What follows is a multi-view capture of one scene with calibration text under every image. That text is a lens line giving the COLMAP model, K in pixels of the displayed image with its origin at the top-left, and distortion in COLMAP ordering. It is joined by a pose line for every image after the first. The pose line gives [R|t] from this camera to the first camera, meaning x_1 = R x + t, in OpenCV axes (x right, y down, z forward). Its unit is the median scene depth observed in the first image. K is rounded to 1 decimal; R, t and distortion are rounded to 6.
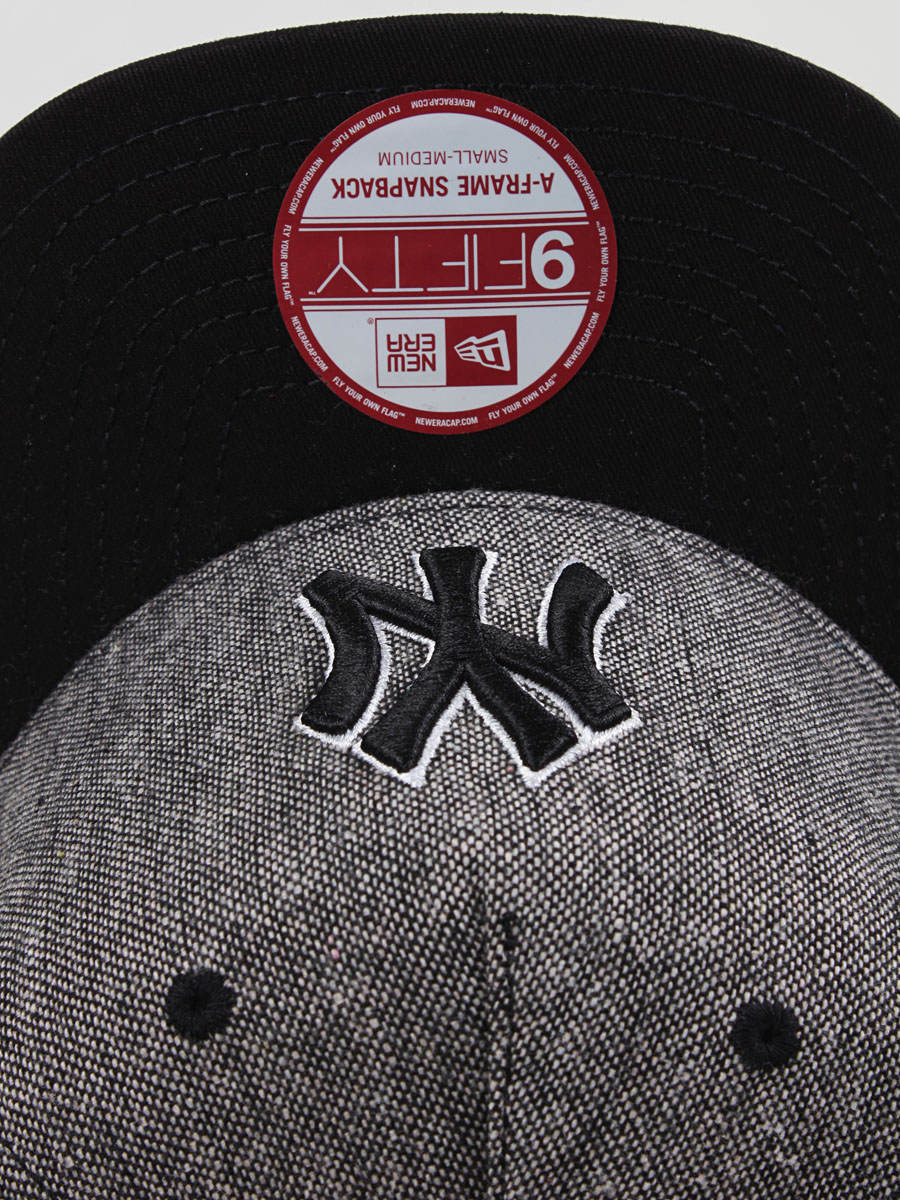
lens RADIAL K [[3112.4, 0, 449.4], [0, 3112.4, 601.8], [0, 0, 1]] dist [0.041036, 0.000000]
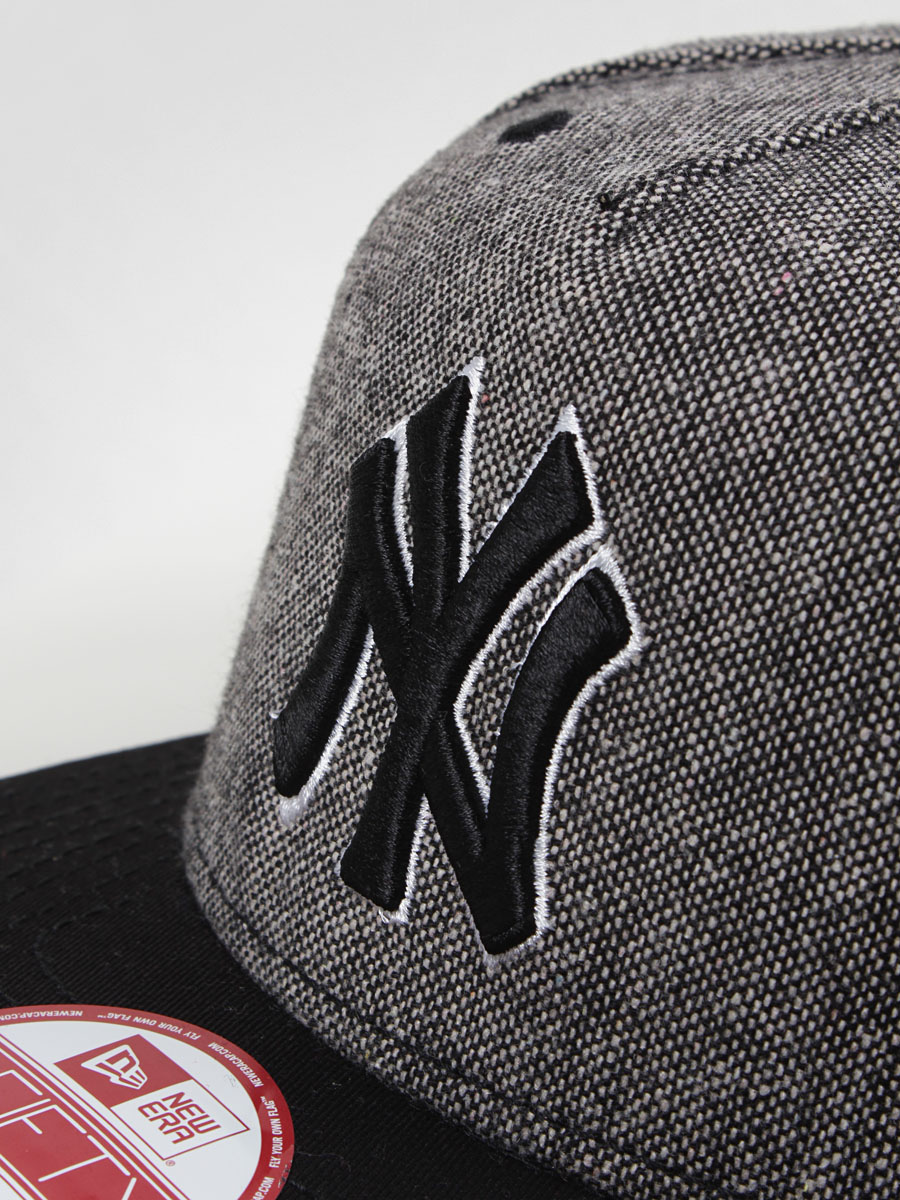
lens RADIAL K [[3112.4, 0, 447.9], [0, 3112.4, 599.6], [0, 0, 1]] dist [0.041036, 0.000000]
pose [[-0.591822, -0.374286, 0.713902, -0.559273], [0.792925, -0.429610, 0.432095, -0.317525], [0.144972, 0.821794, 0.551033, 0.611282]]
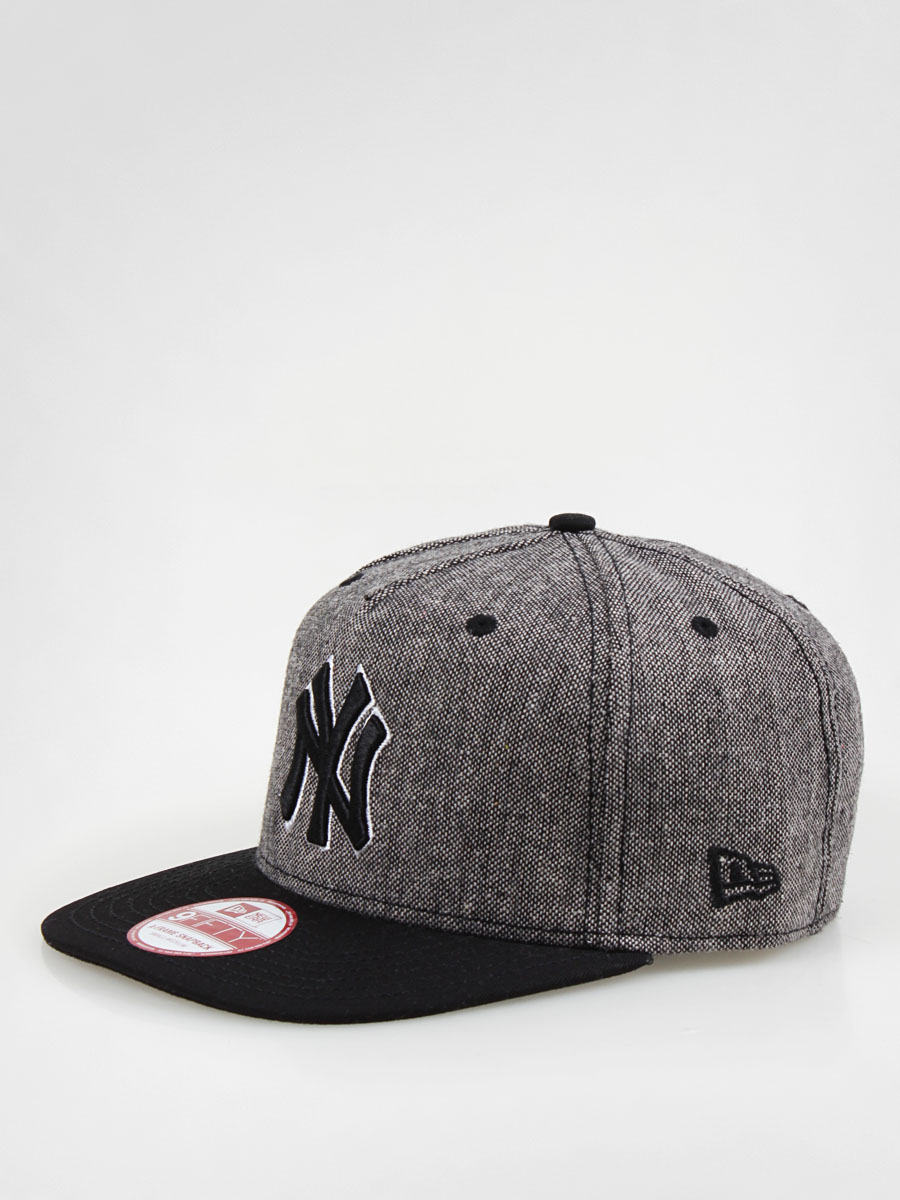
lens RADIAL K [[3112.4, 0, 449.8], [0, 3112.4, 599.9], [0, 0, 1]] dist [0.041036, 0.000000]
pose [[-0.593276, -0.162907, 0.788343, -1.868779], [0.757537, -0.444275, 0.478286, -0.977316], [0.272325, 0.880955, 0.386985, 0.079305]]
